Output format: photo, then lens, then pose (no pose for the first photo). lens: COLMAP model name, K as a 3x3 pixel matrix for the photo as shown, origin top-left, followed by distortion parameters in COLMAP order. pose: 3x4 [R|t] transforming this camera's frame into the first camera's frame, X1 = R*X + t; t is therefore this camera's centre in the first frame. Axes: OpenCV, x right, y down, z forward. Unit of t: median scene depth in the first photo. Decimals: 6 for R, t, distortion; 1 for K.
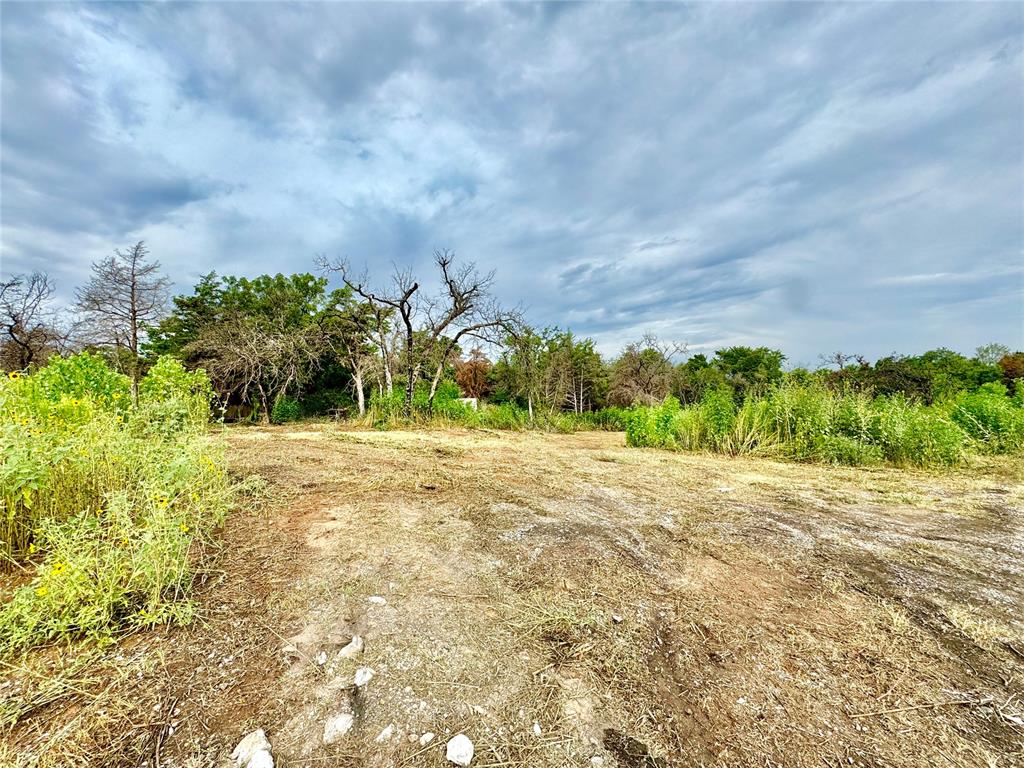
lens RADIAL K [[405.6, 0, 511.0], [0, 405.6, 402.4], [0, 0, 1]] dist [-0.007934, 0.001219]
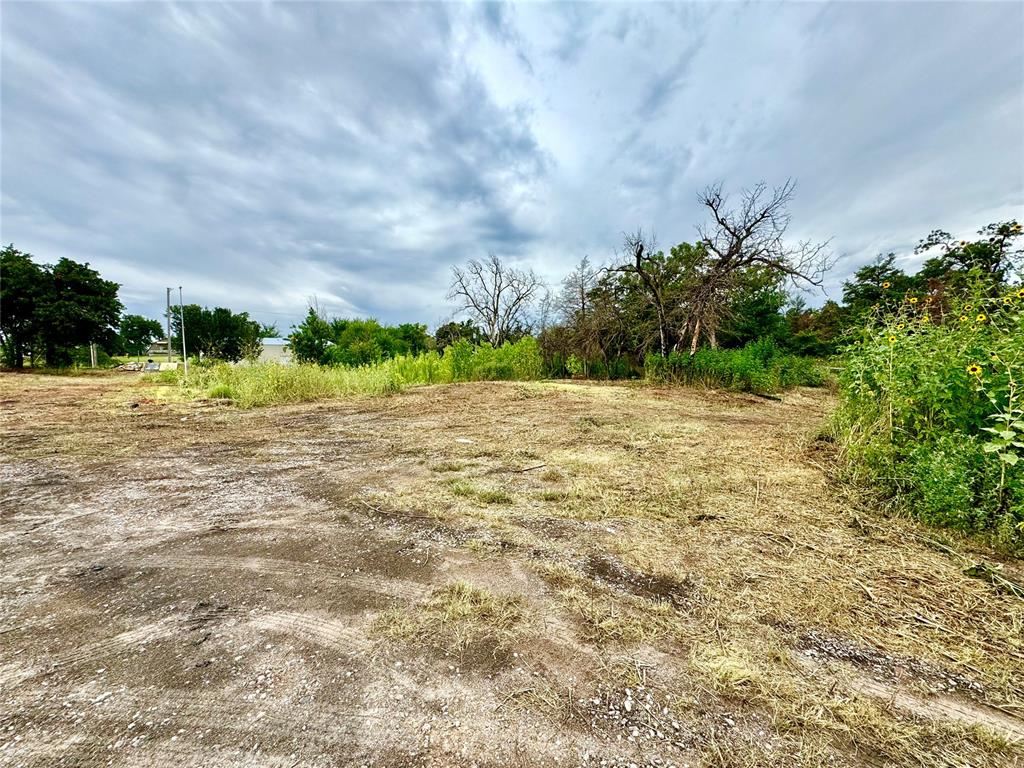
lens RADIAL K [[405.6, 0, 510.8], [0, 405.6, 381.3], [0, 0, 1]] dist [-0.007934, 0.001219]
pose [[0.317393, 0.037976, -0.947533, 0.361230], [-0.000118, 0.999199, 0.040008, 0.007047], [0.948294, -0.012587, 0.317144, 0.197607]]
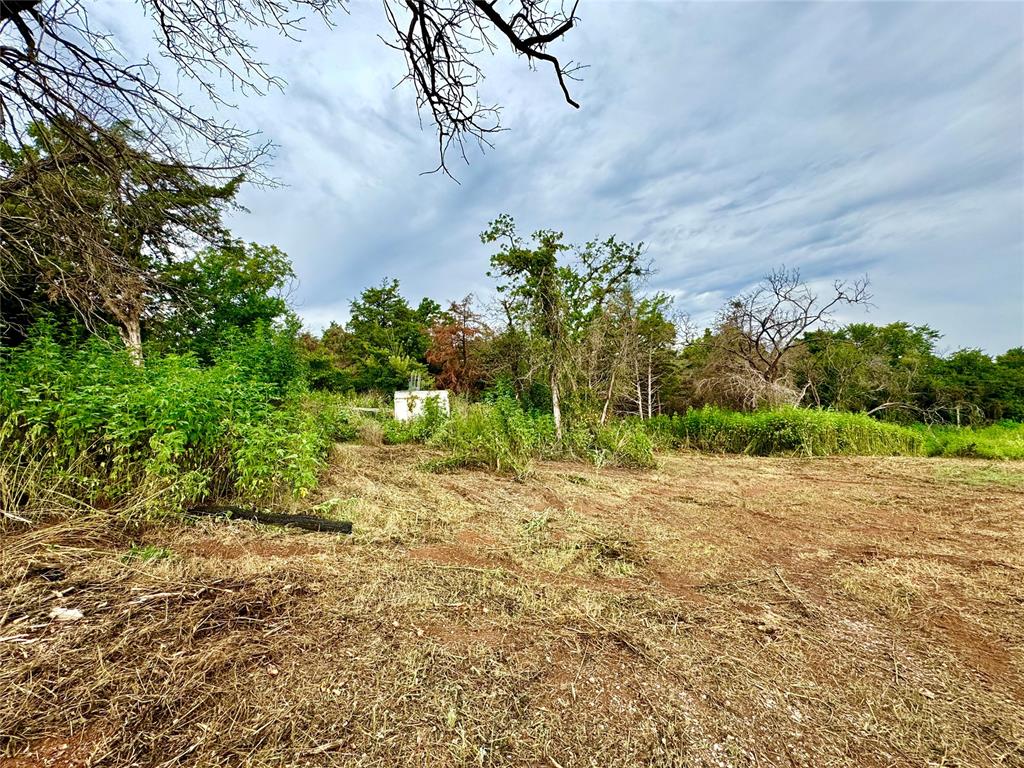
lens RADIAL K [[405.6, 0, 514.6], [0, 405.6, 381.1], [0, 0, 1]] dist [-0.007934, 0.001219]
pose [[0.995719, -0.012171, -0.091628, 0.043558], [0.006677, 0.998174, -0.060031, 0.009296], [0.092191, 0.059162, 0.993982, 0.561932]]
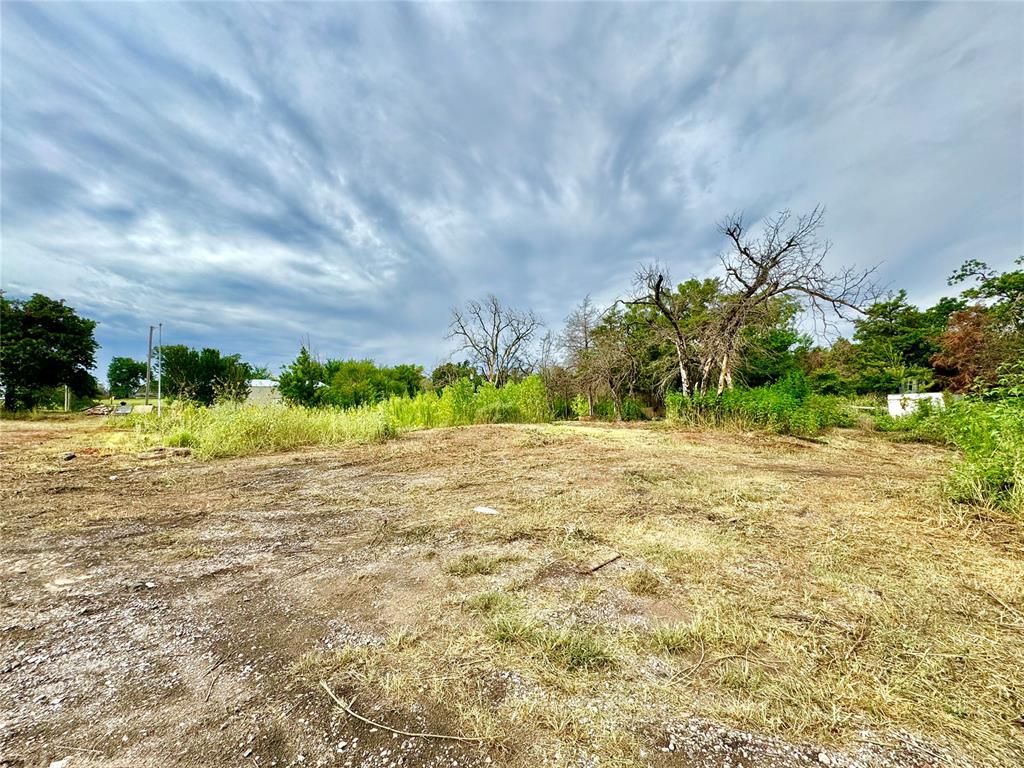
lens RADIAL K [[405.6, 0, 510.3], [0, 405.6, 382.5], [0, 0, 1]] dist [-0.007934, 0.001219]
pose [[0.329892, -0.058460, -0.942207, 0.296302], [0.005184, 0.998178, -0.060117, 0.008251], [0.944004, 0.014947, 0.329594, 0.198257]]
